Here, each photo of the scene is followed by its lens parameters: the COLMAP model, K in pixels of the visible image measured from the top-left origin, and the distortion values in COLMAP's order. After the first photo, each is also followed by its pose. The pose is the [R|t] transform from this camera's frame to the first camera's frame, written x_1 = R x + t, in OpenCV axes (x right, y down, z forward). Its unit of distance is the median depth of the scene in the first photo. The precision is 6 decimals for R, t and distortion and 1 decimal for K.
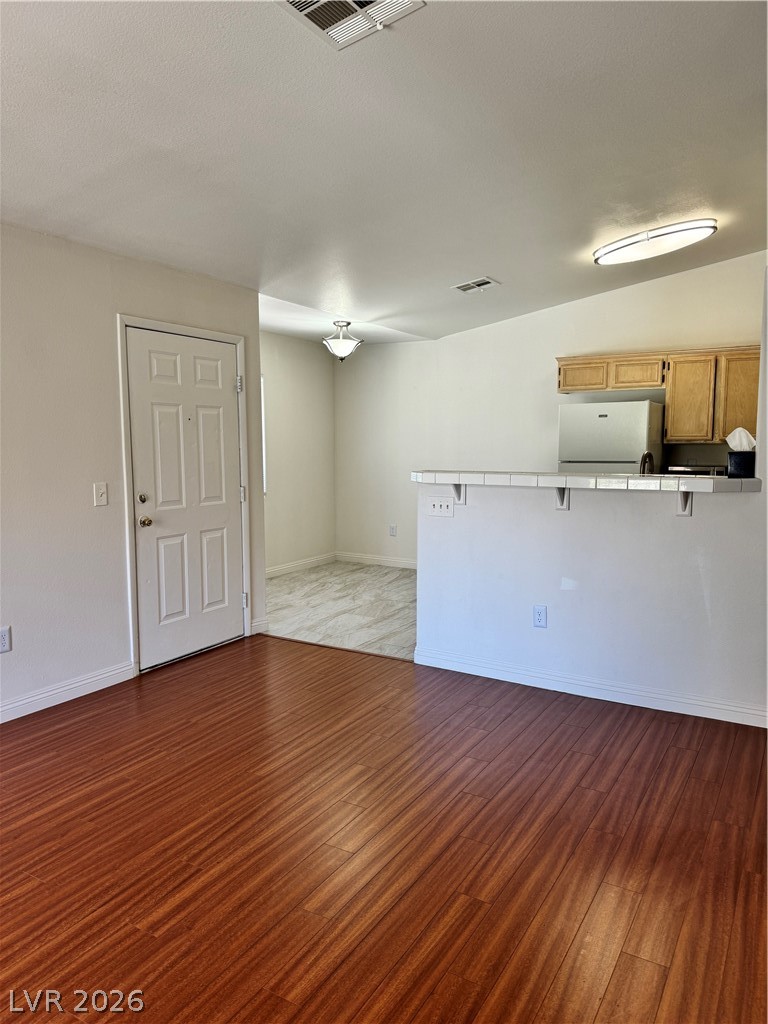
lens RADIAL K [[714.8, 0, 384.0], [0, 714.8, 512.0], [0, 0, 1]] dist [0.073746, -0.121092]
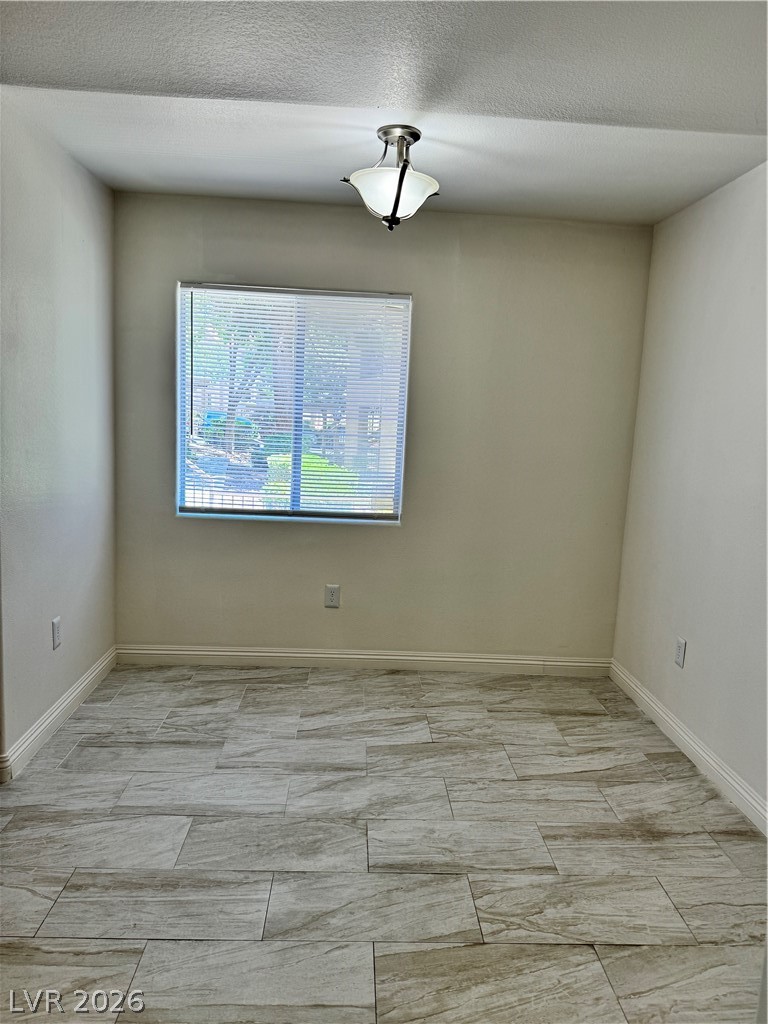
lens RADIAL K [[714.8, 0, 384.0], [0, 714.8, 512.0], [0, 0, 1]] dist [0.073746, -0.121092]
pose [[0.549343, 0.141945, -0.823452, 0.309220], [-0.133977, 0.987679, 0.080875, -0.080841], [0.824786, 0.065895, 0.561592, 0.765877]]
